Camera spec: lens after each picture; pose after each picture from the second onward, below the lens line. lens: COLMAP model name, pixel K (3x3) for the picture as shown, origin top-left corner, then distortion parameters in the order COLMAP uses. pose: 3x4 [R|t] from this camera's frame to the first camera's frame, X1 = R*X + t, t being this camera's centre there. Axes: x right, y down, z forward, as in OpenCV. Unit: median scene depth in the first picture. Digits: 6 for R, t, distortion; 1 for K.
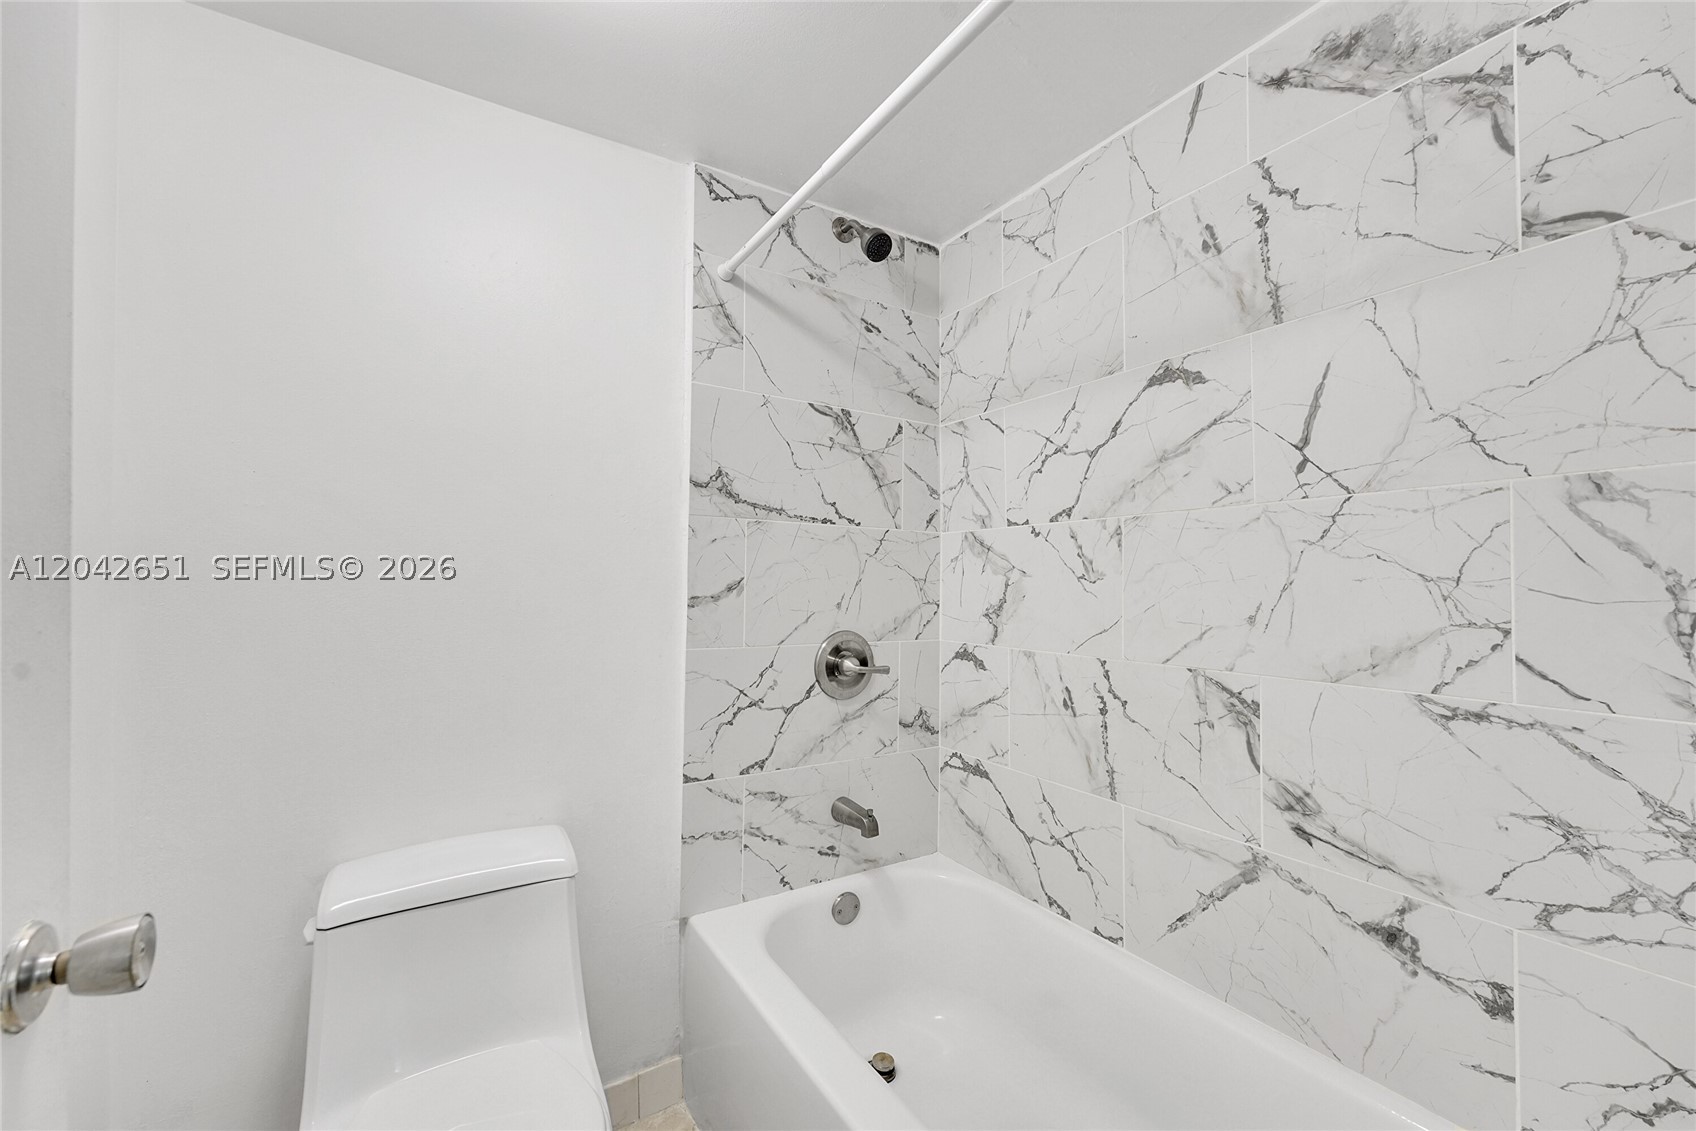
lens RADIAL K [[667.3, 0, 848.0], [0, 667.3, 565.5], [0, 0, 1]] dist [-0.002880, -0.000048]
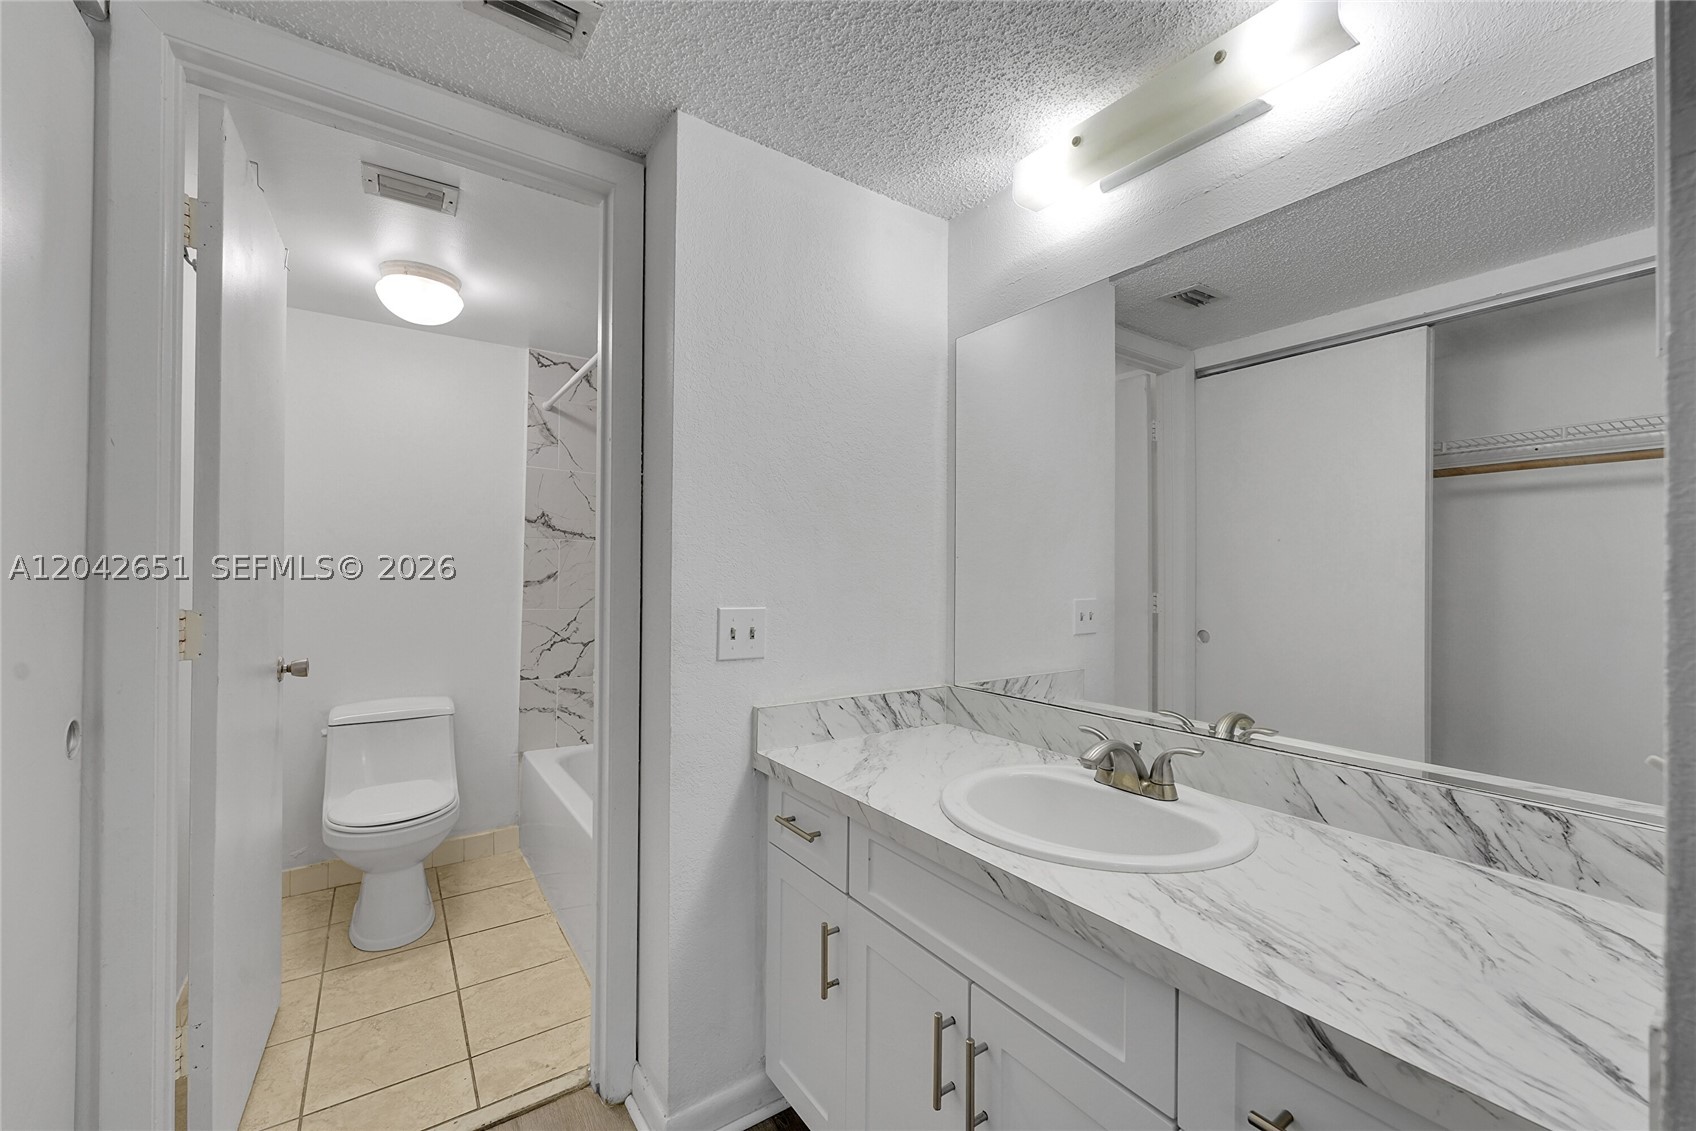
lens RADIAL K [[667.3, 0, 848.0], [0, 667.3, 565.5], [0, 0, 1]] dist [-0.002880, -0.000048]
pose [[0.998404, 0.010510, 0.055484, 0.551024], [-0.011187, 0.999866, 0.011912, -0.029046], [-0.055352, -0.012514, 0.998388, -0.897161]]
